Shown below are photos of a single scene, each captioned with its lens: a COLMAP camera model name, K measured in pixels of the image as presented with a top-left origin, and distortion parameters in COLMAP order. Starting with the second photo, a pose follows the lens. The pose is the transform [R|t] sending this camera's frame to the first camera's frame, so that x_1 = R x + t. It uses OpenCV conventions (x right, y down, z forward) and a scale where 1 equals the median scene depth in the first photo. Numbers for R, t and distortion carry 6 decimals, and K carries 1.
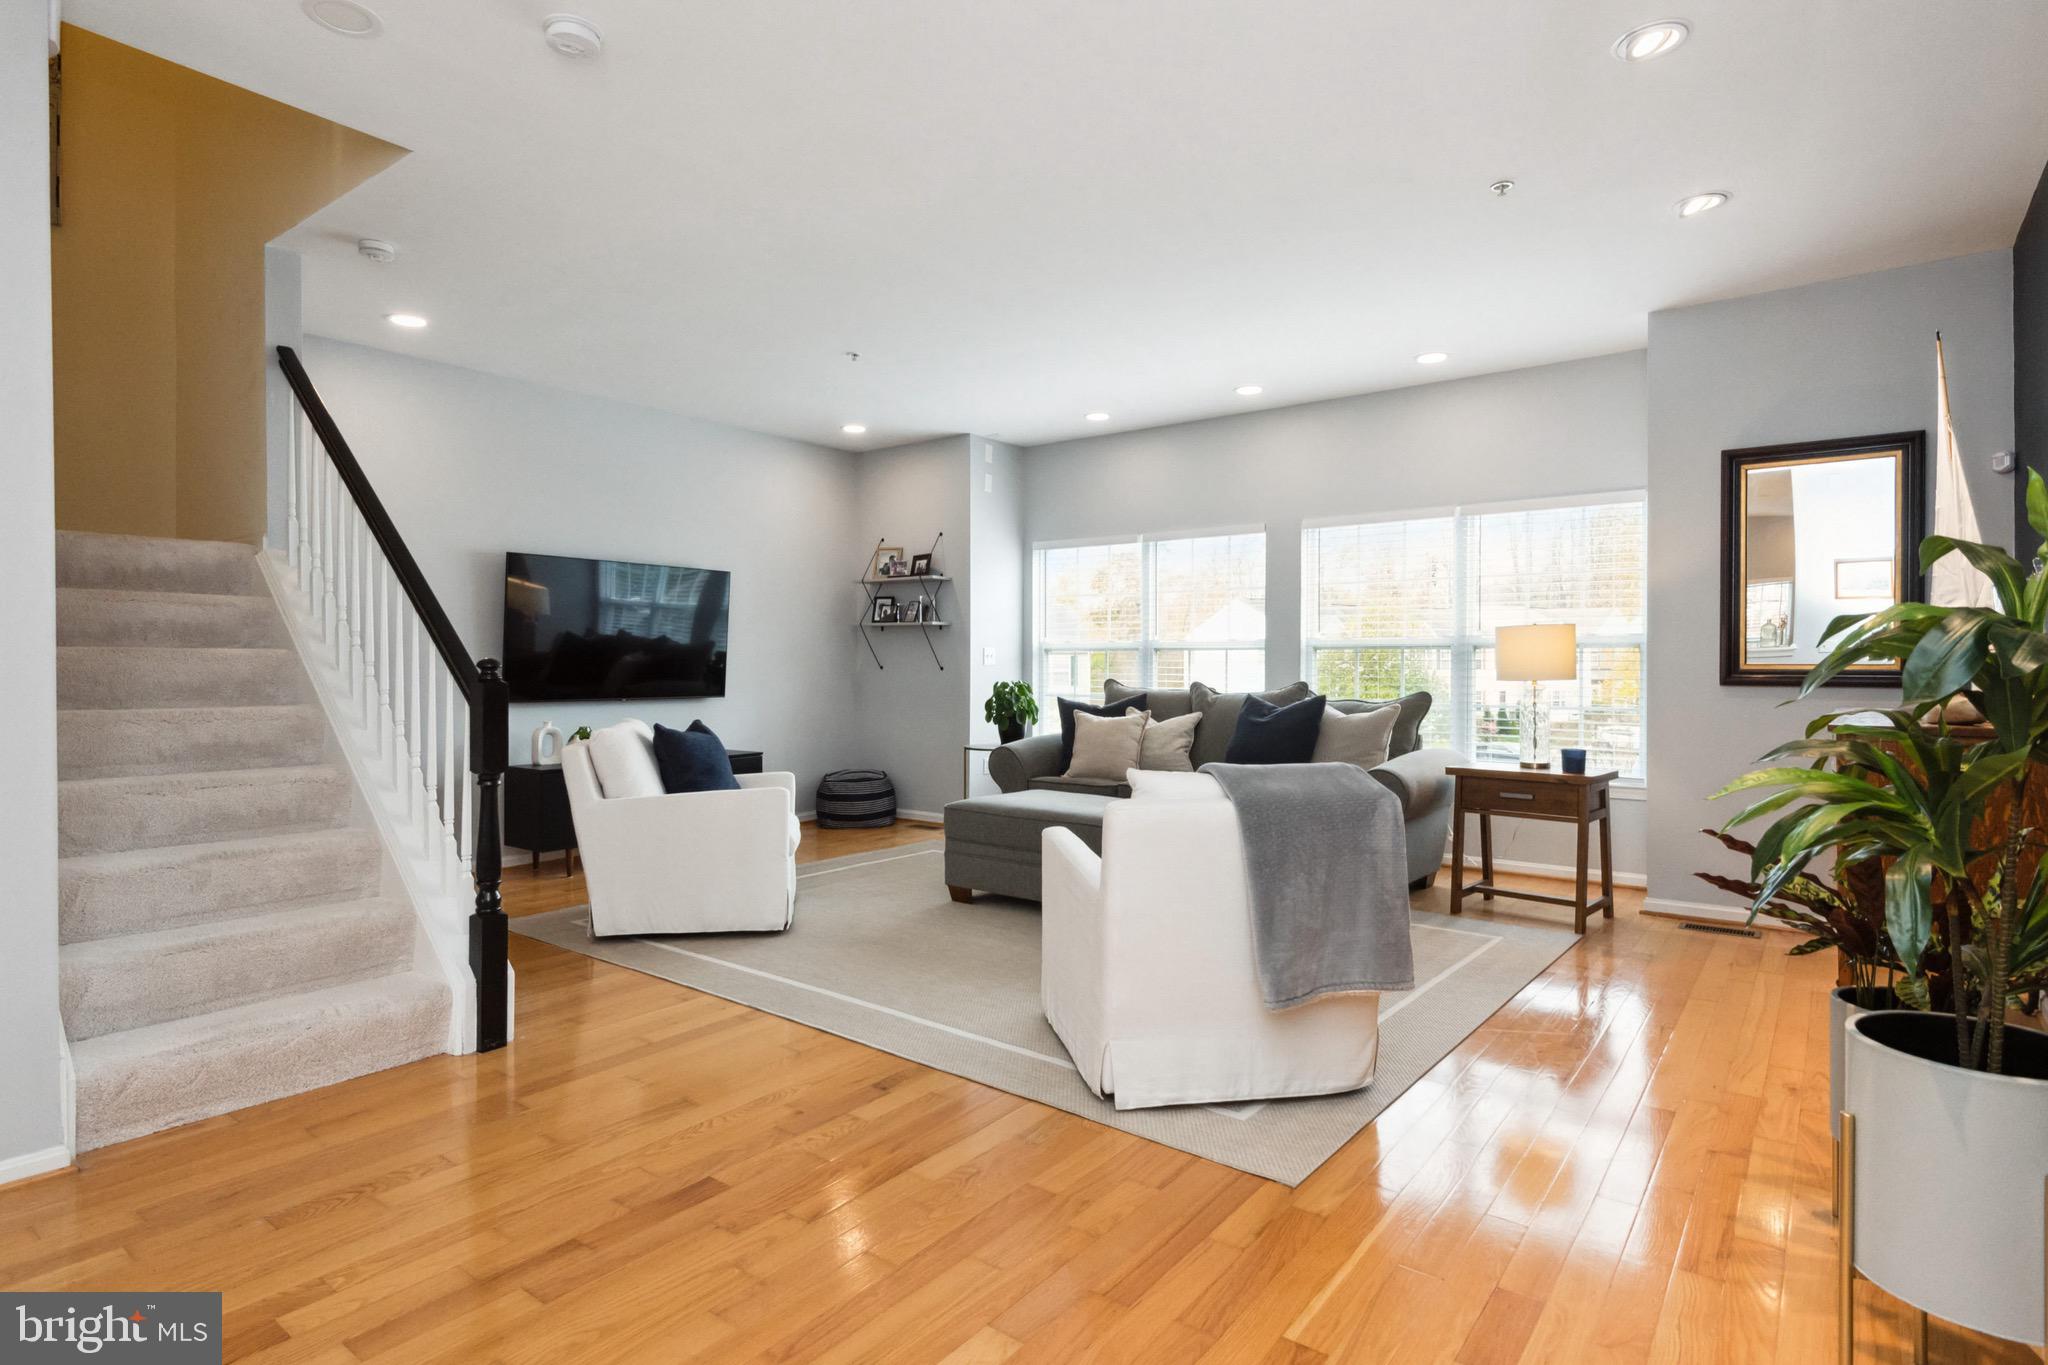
lens RADIAL K [[1065.6, 0, 1024.0], [0, 1065.6, 682.5], [0, 0, 1]] dist [-0.000780, -0.000095]
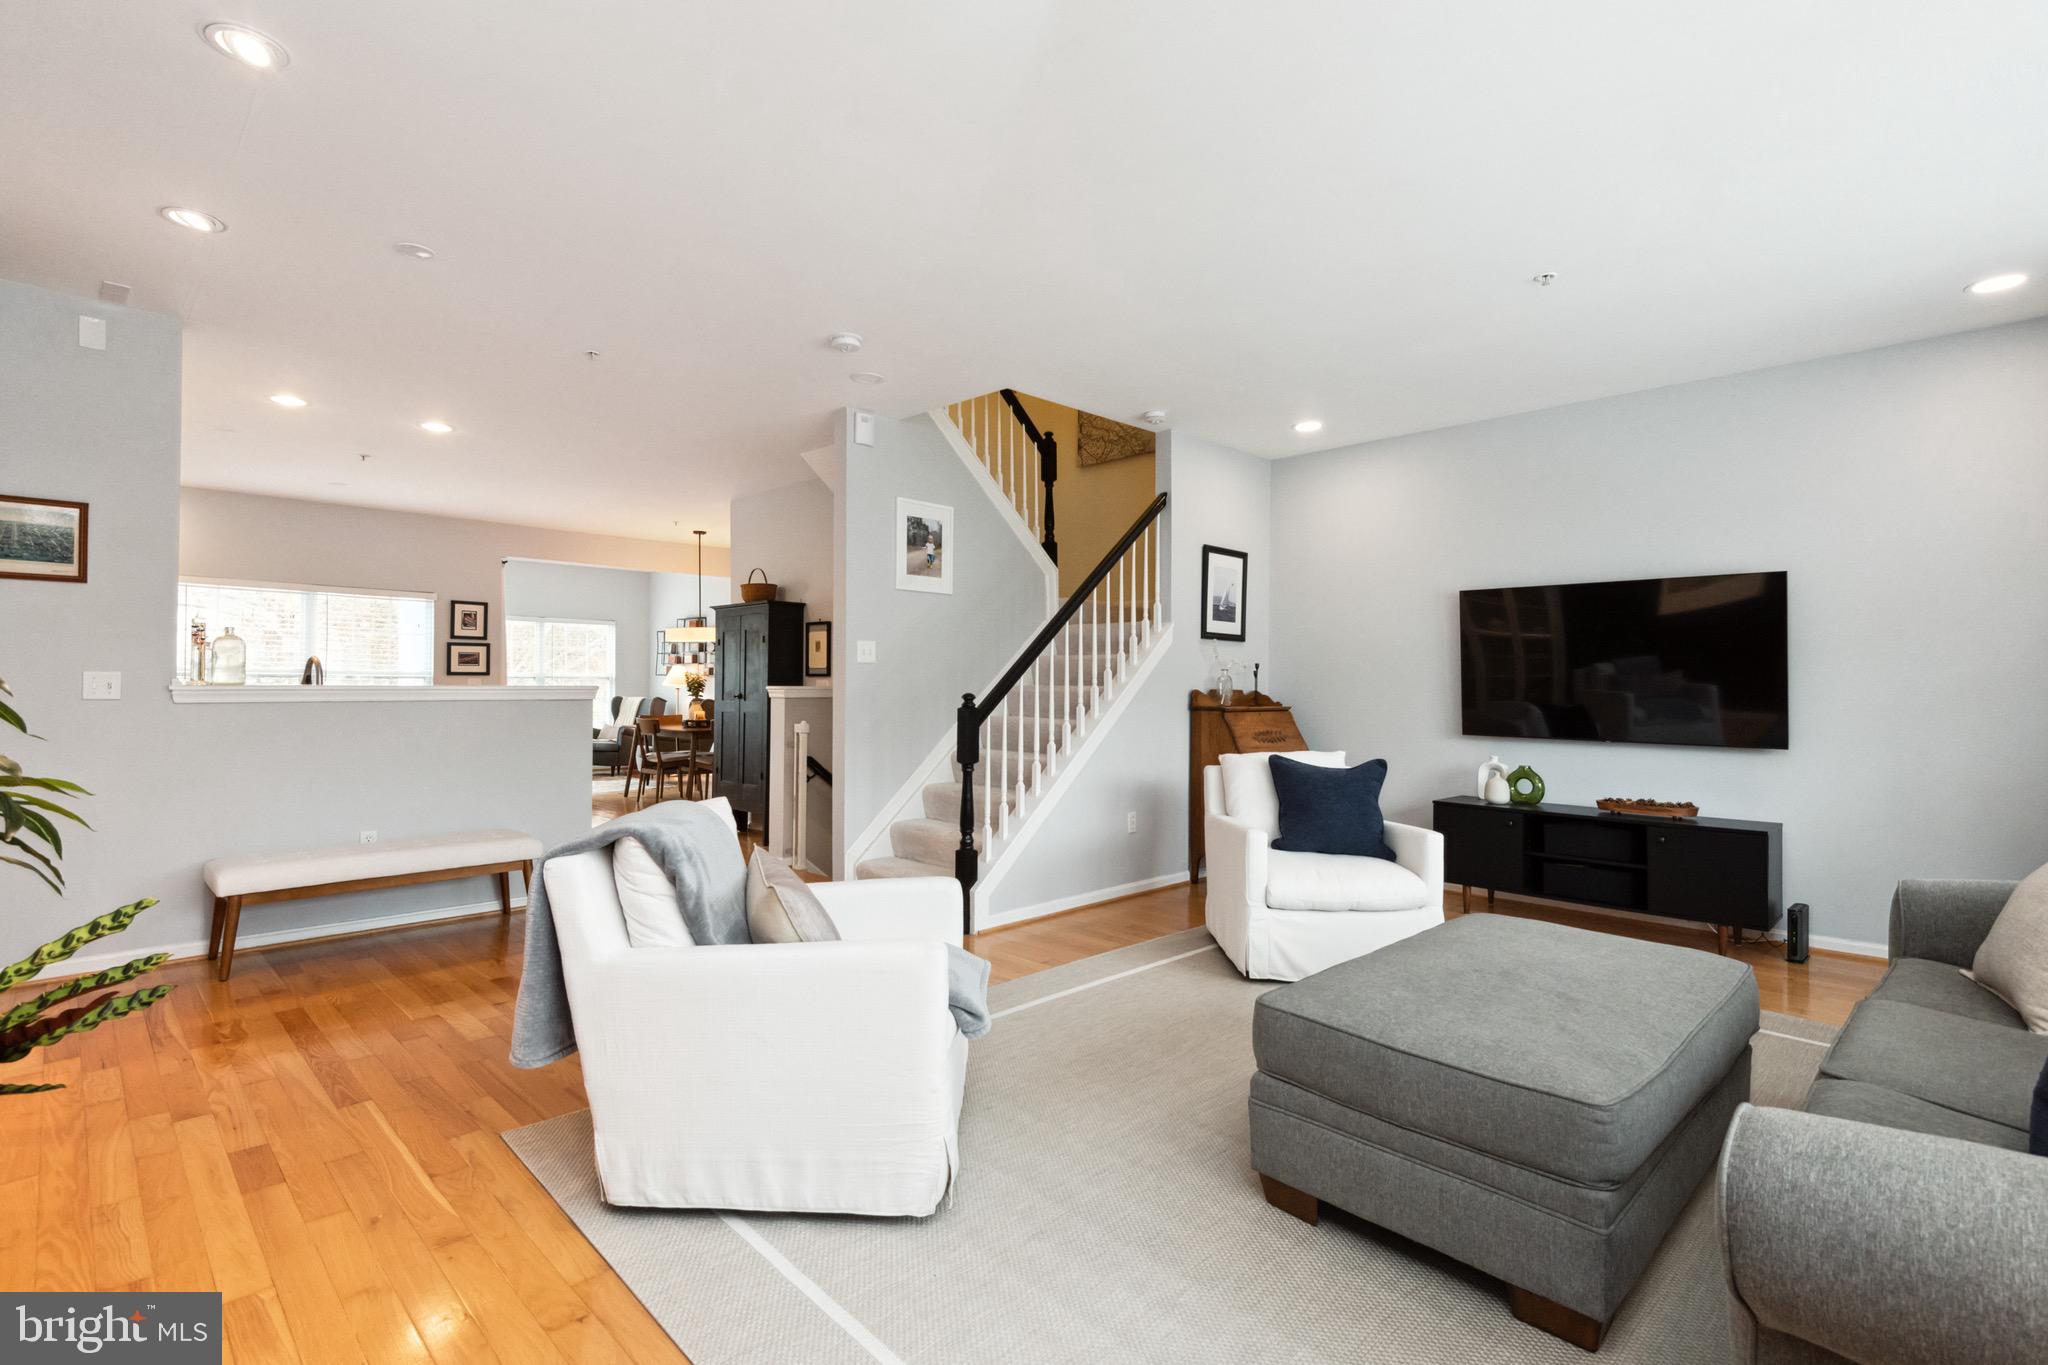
lens RADIAL K [[963.6, 0, 1001.7], [0, 963.6, 680.2], [0, 0, 1]] dist [0.045467, -0.011763]
pose [[-0.152332, -0.011207, -0.988266, 0.749372], [-0.017862, 0.999804, -0.008585, -0.025591], [0.988168, 0.016345, -0.152502, 1.010146]]
